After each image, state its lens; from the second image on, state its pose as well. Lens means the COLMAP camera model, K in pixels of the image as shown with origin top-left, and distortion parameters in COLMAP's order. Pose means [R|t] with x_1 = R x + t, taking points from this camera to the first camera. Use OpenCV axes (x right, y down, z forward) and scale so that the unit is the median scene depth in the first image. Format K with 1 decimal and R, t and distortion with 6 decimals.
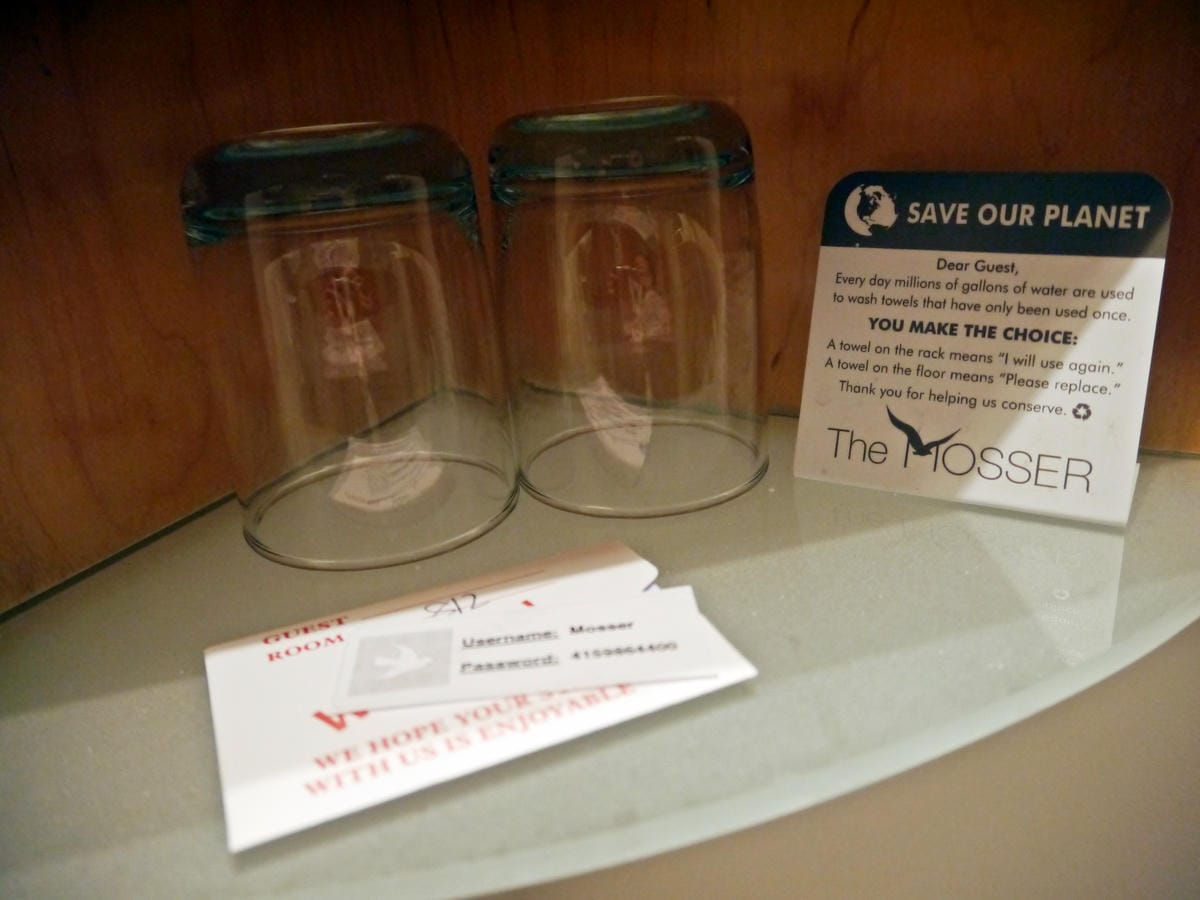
lens RADIAL K [[995.5, 0, 600.0], [0, 995.5, 450.0], [0, 0, 1]] dist [-0.061875, -0.001884]
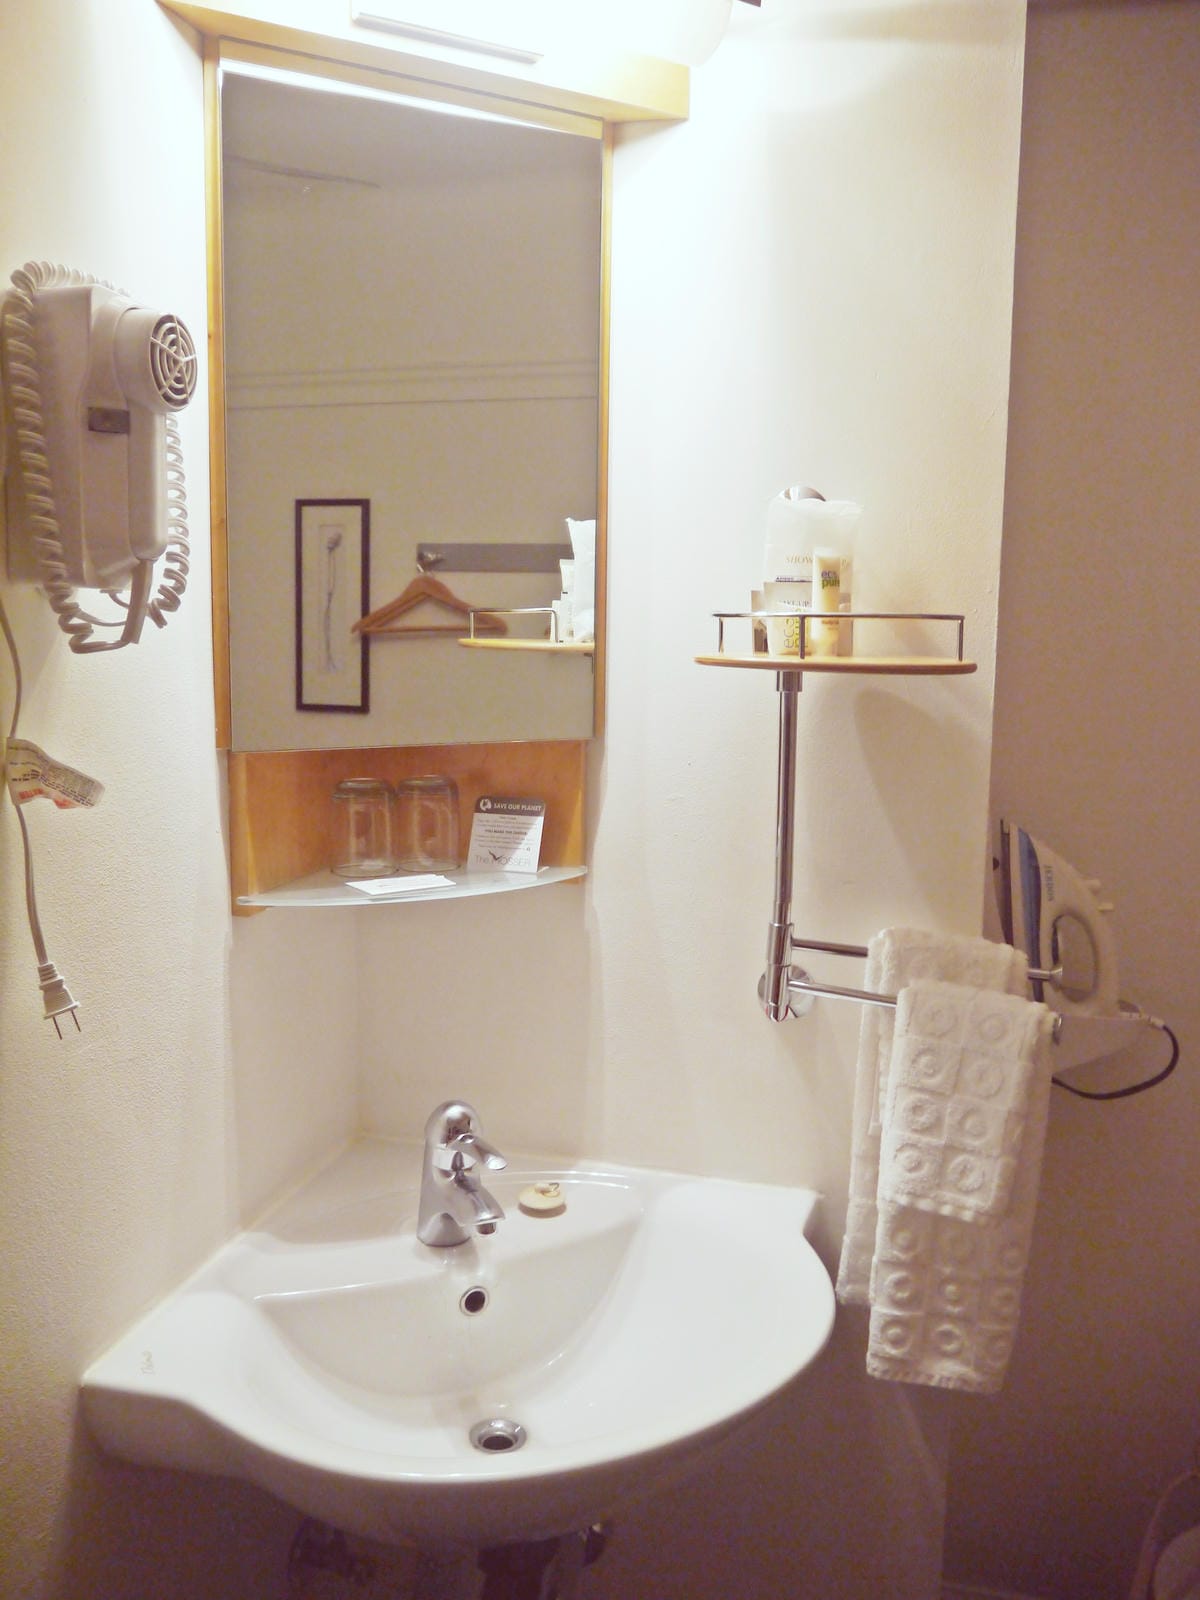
lens RADIAL K [[1327.4, 0, 600.0], [0, 1327.4, 800.0], [0, 0, 1]] dist [-0.061875, -0.001884]
pose [[0.967578, 0.054574, 0.246607, -0.674905], [0.005380, 0.971703, -0.236147, 1.113699], [-0.252516, 0.229817, 0.939904, -4.600032]]
